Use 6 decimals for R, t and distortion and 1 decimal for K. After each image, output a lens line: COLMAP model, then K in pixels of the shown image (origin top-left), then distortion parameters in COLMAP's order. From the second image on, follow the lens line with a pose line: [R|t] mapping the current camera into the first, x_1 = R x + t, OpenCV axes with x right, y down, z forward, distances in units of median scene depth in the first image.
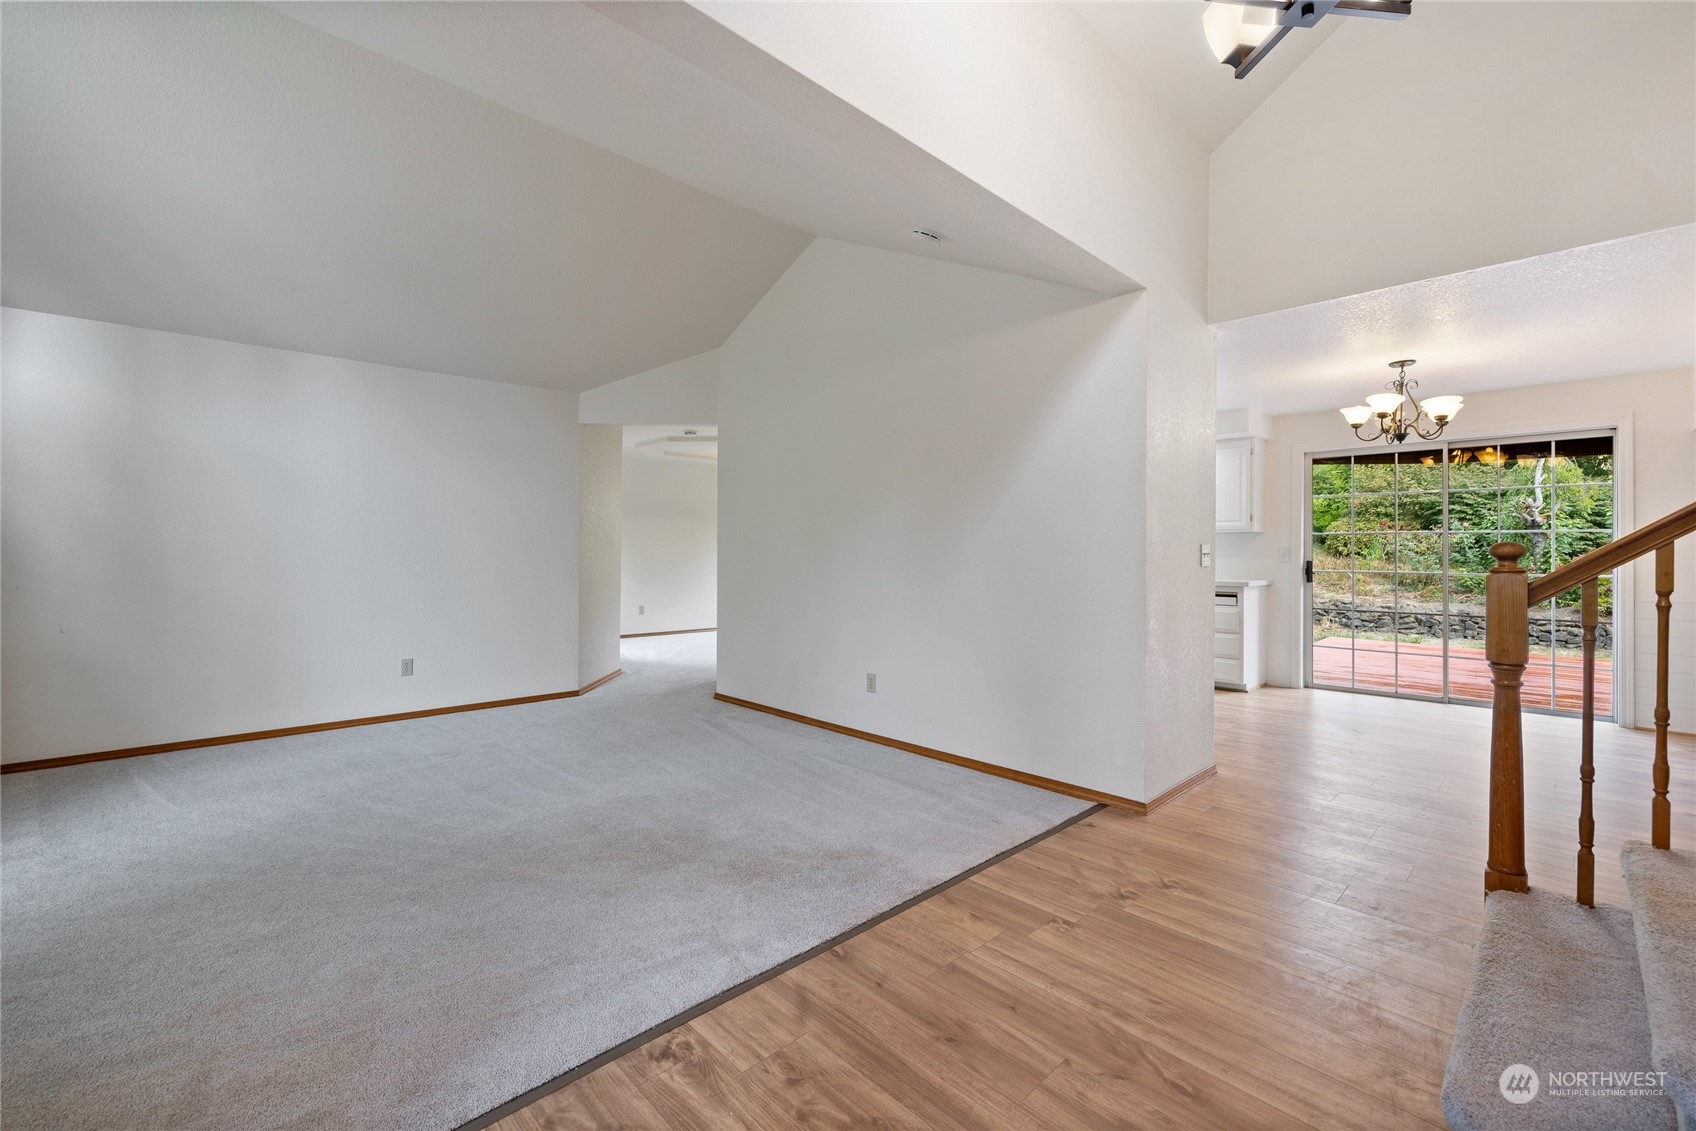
lens RADIAL K [[709.7, 0, 845.6], [0, 709.7, 556.6], [0, 0, 1]] dist [0.001041, 0.000169]
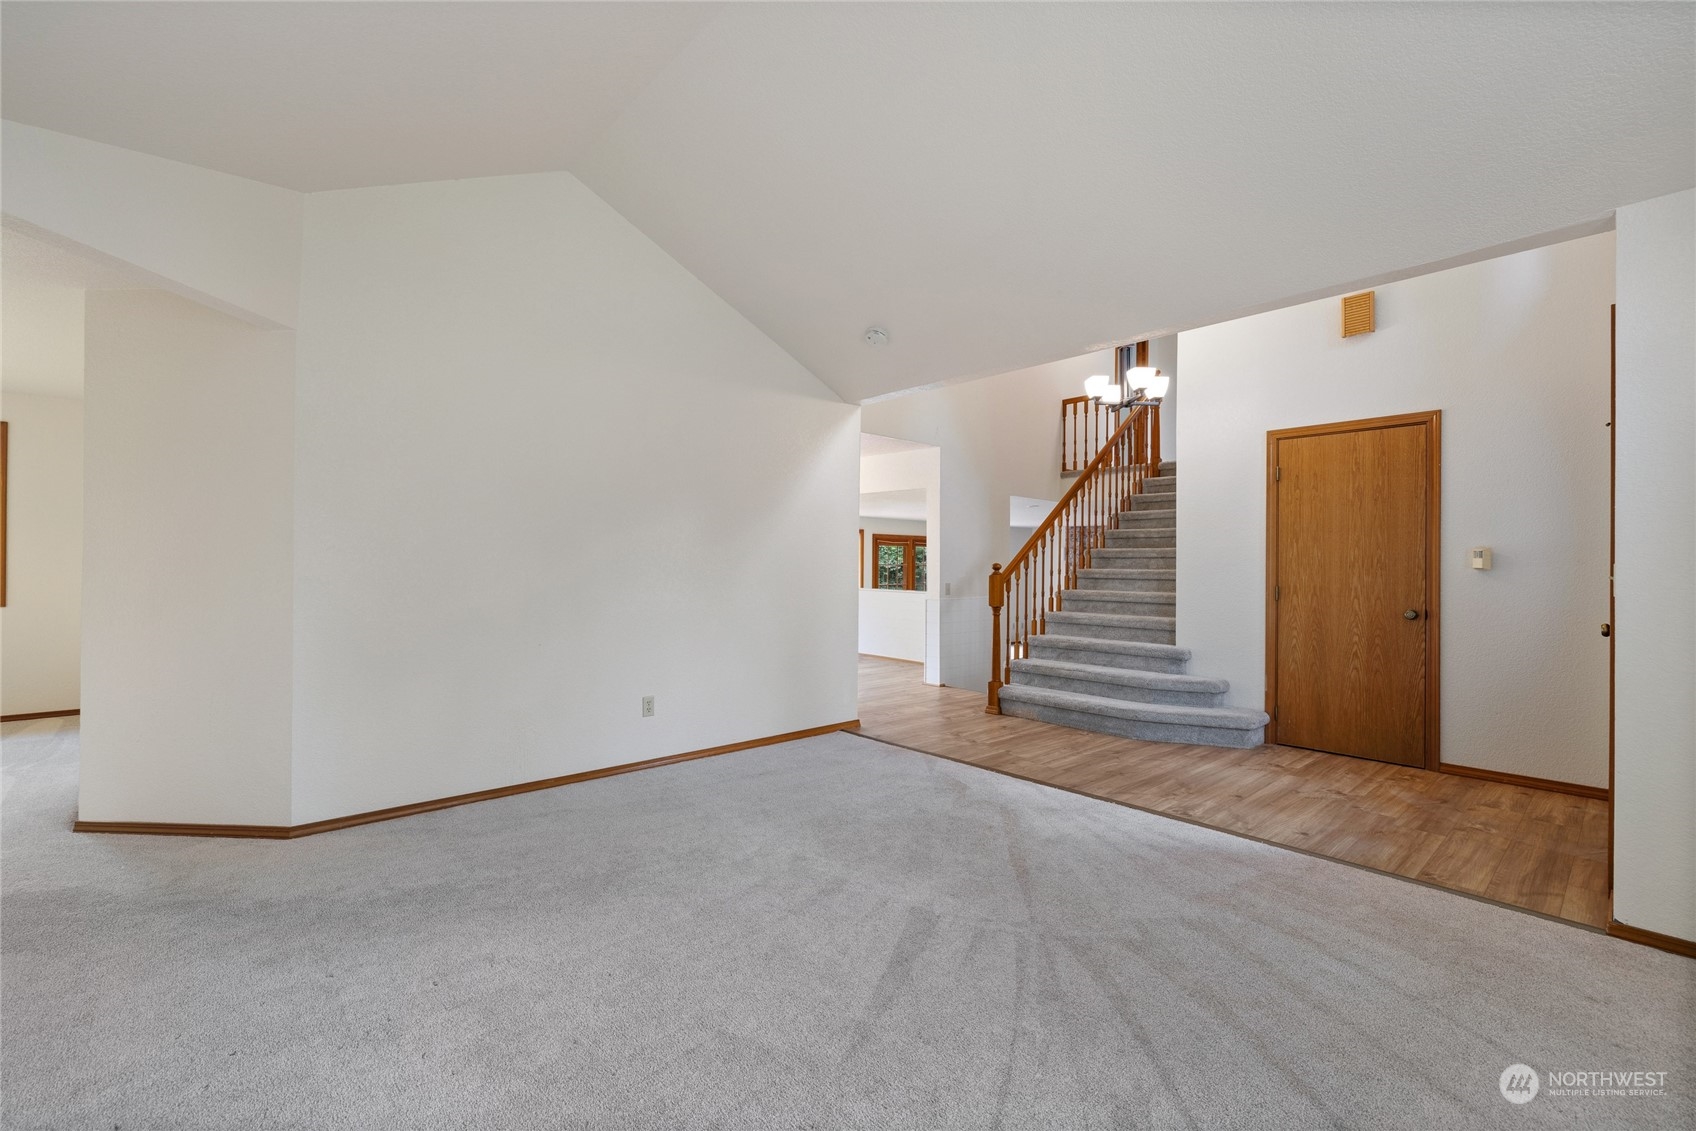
lens RADIAL K [[709.7, 0, 812.9], [0, 709.7, 565.7], [0, 0, 1]] dist [0.001041, 0.000169]
pose [[0.054085, -0.009959, 0.998487, -1.873143], [-0.003404, 0.999943, 0.010158, -0.038280], [-0.998531, -0.003948, 0.054048, 1.553255]]
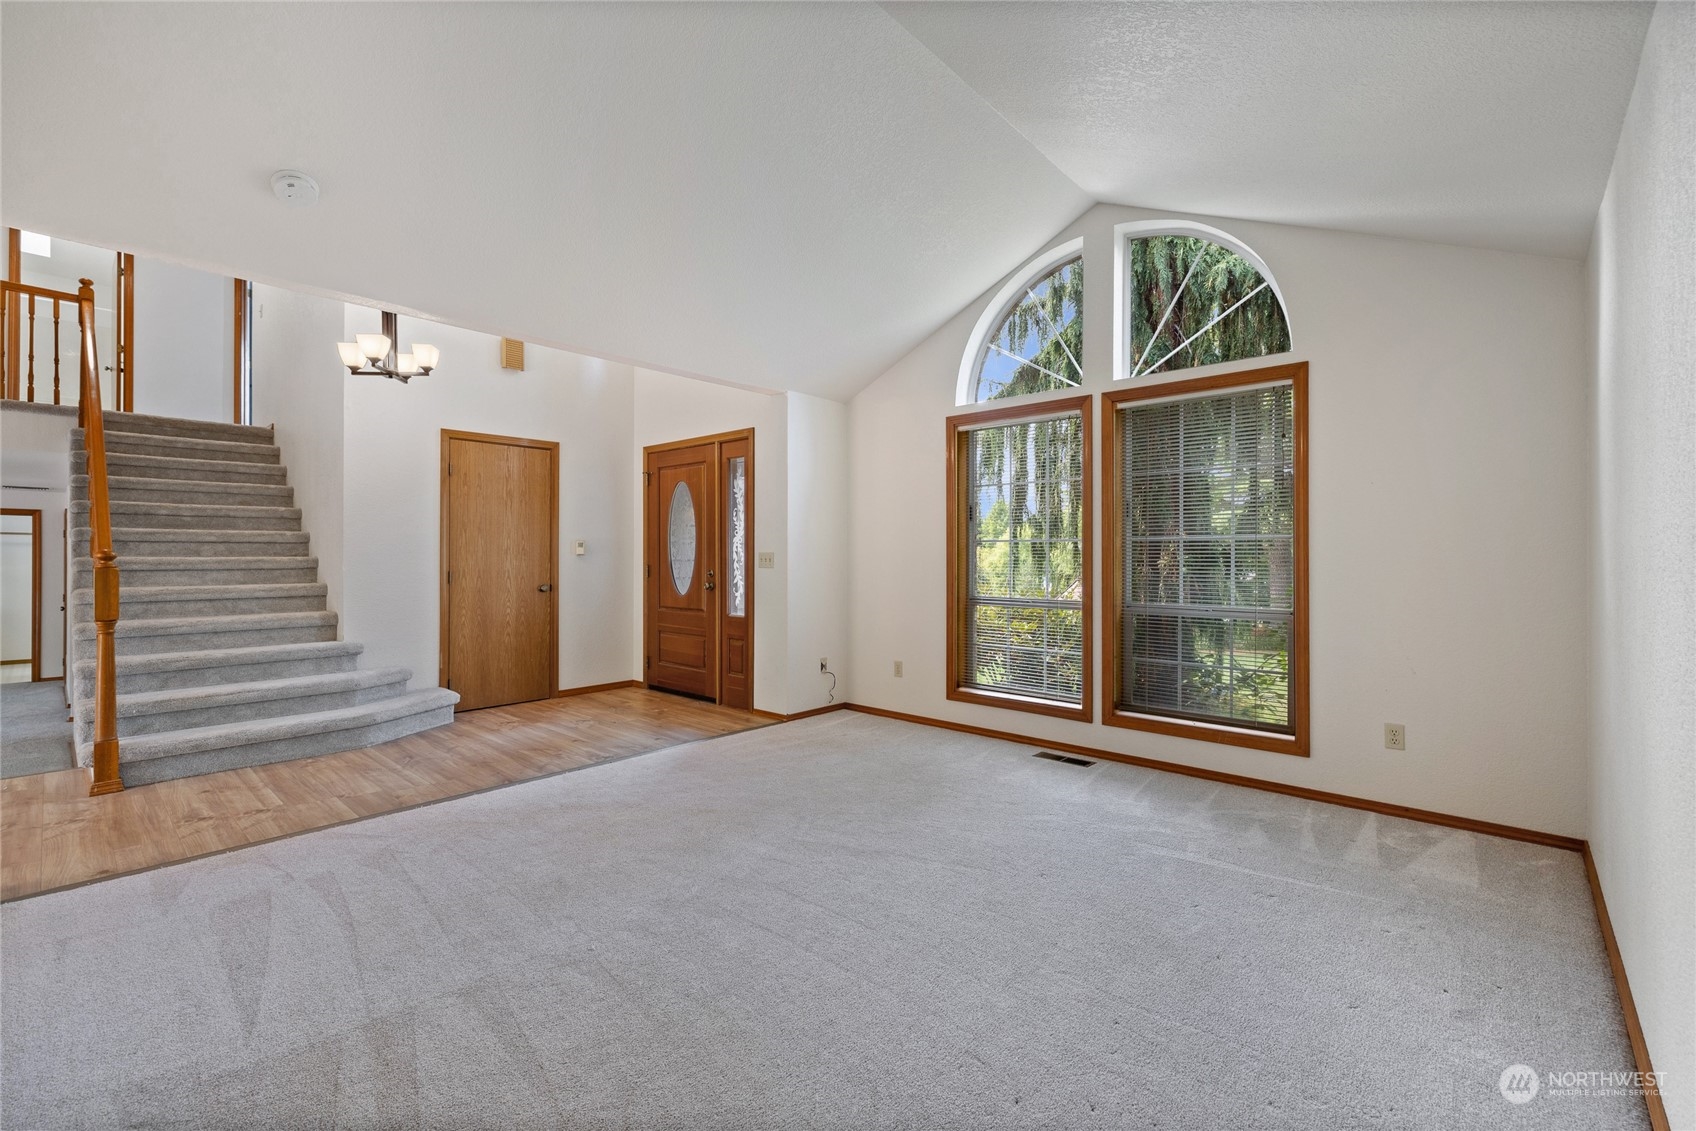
lens RADIAL K [[709.7, 0, 847.9], [0, 709.7, 556.5], [0, 0, 1]] dist [0.001041, 0.000169]
pose [[-0.997531, -0.011428, -0.069288, -0.731025], [-0.011697, 0.999926, 0.003483, -0.031086], [0.069243, 0.004285, -0.997591, 2.816853]]
